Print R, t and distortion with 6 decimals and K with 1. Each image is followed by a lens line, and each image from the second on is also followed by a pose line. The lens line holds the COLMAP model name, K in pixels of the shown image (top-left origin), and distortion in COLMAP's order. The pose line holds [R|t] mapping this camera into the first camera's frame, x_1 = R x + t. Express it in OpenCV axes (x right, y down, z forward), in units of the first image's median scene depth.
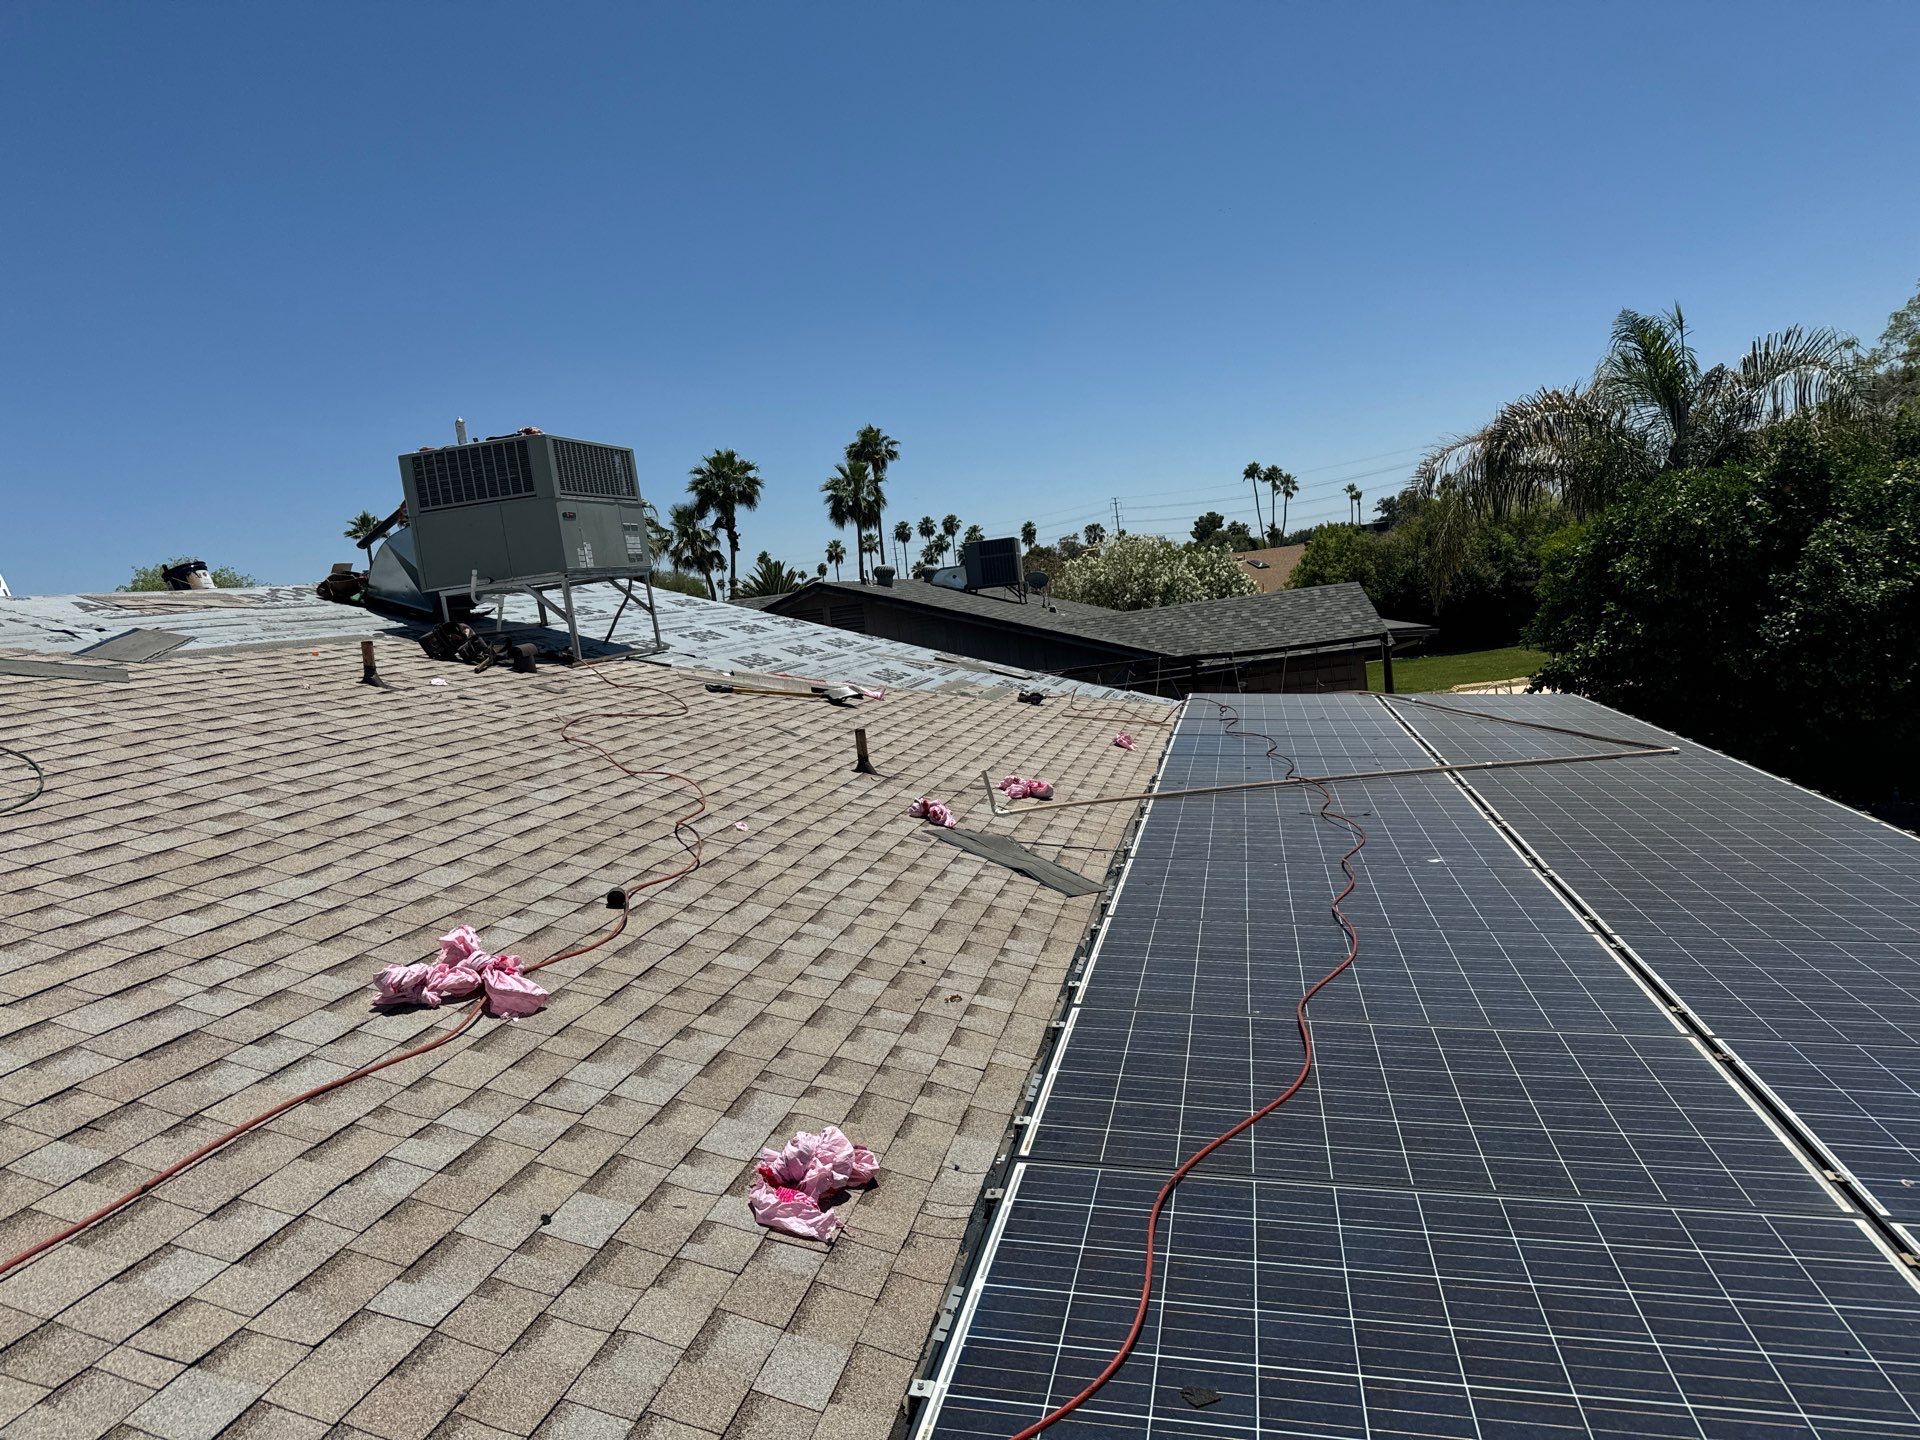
lens RADIAL K [[1372.7, 0, 960.6], [0, 1372.7, 680.3], [0, 0, 1]] dist [0.141129, -0.232966]
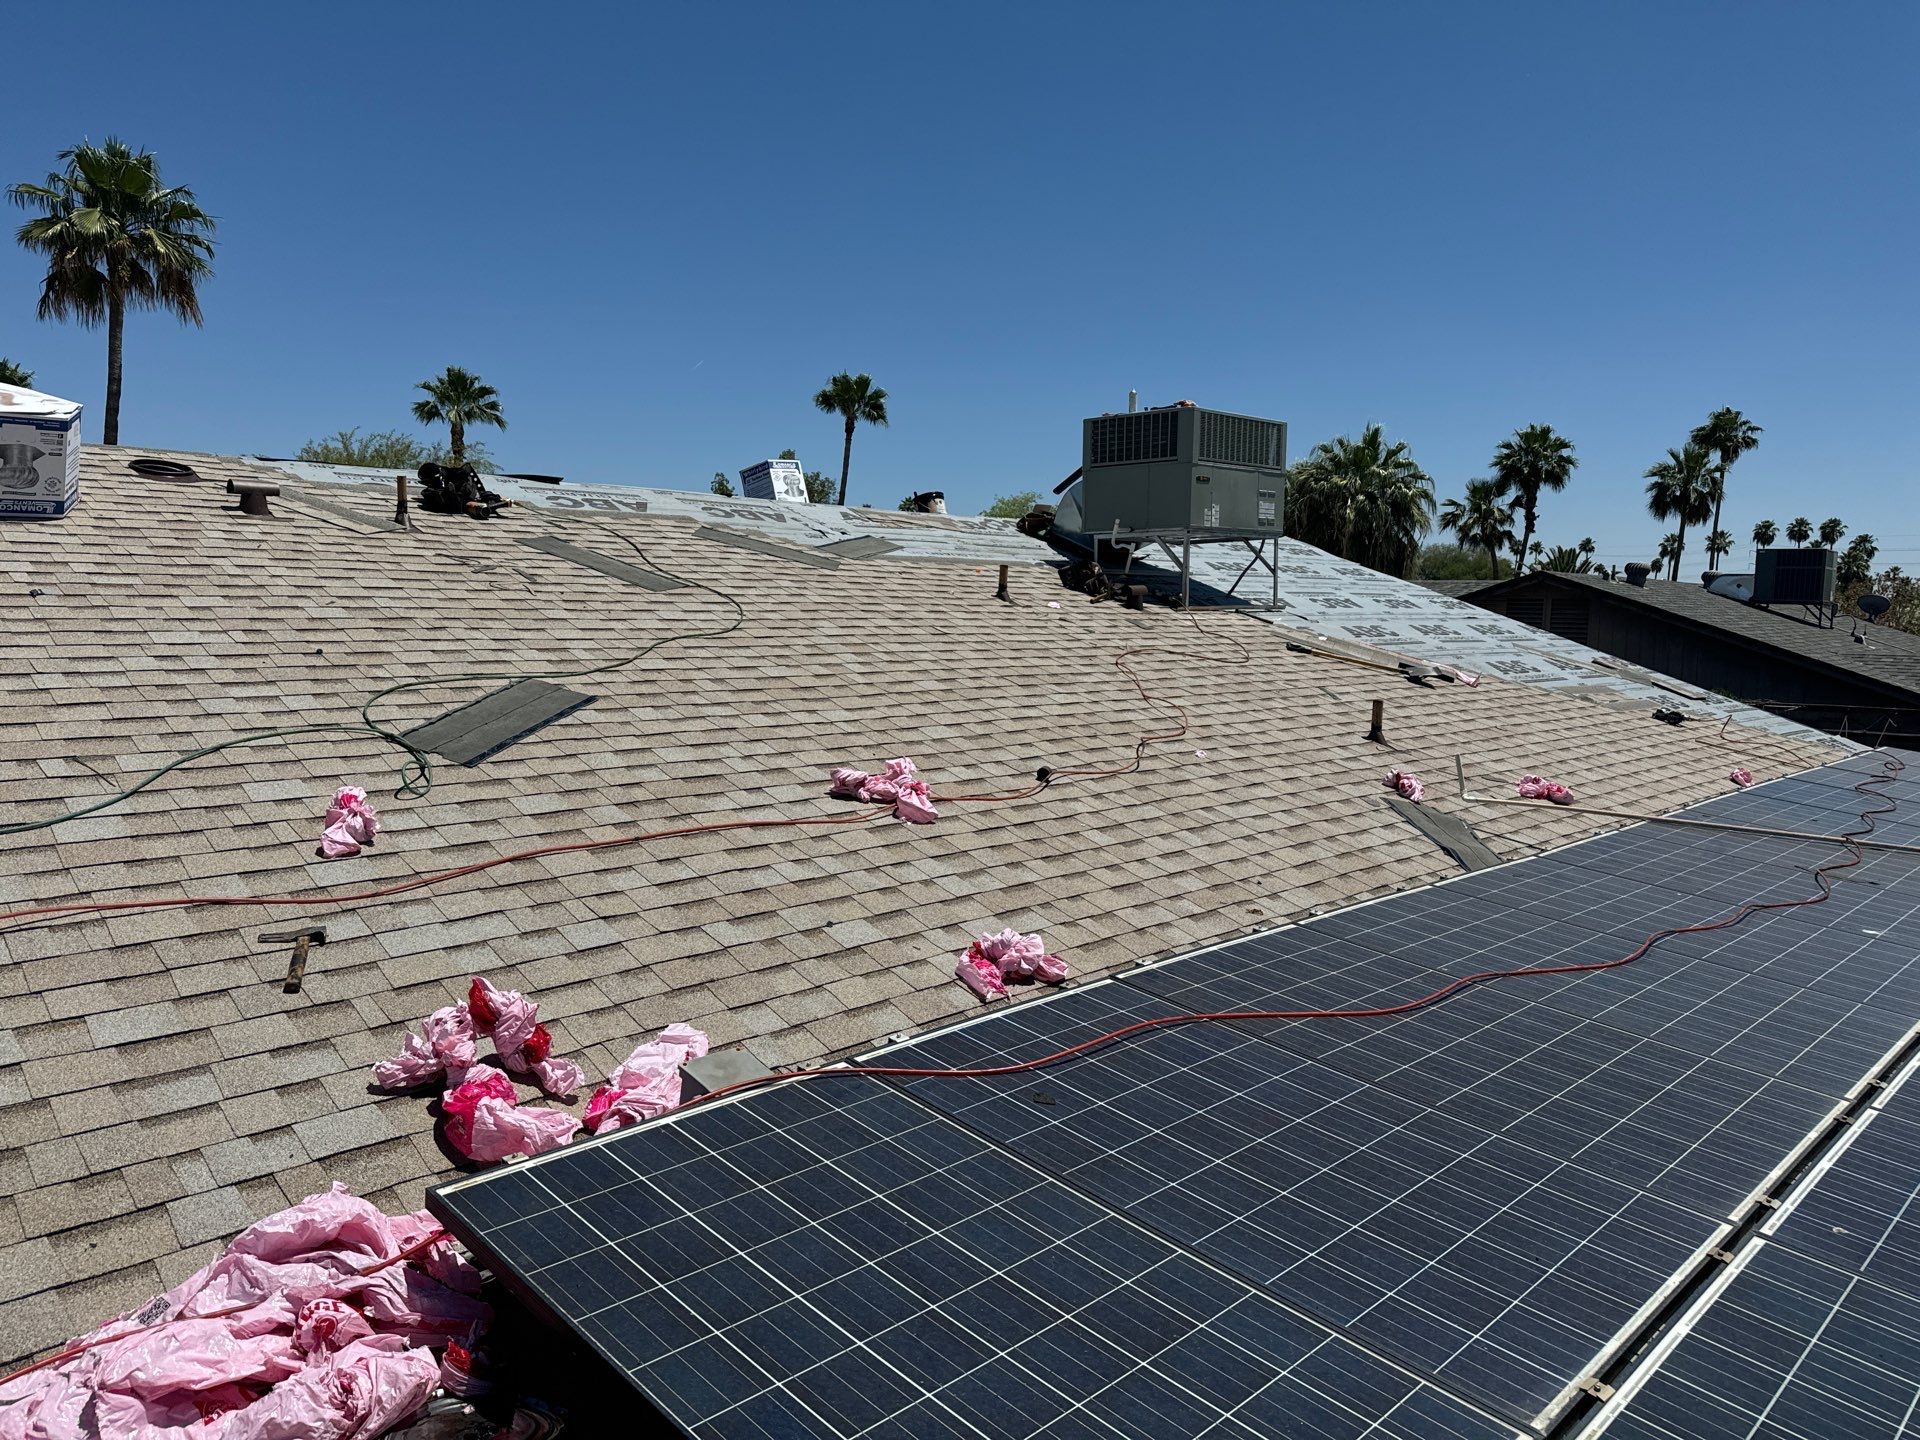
lens RADIAL K [[1326.9, 0, 916.3], [0, 1326.9, 716.7], [0, 0, 1]] dist [0.116359, -0.144894]
pose [[0.822560, 0.185860, -0.537449, 0.165855], [-0.154883, 0.982575, 0.102747, -0.003207], [0.547181, -0.001274, 0.837013, -0.059512]]
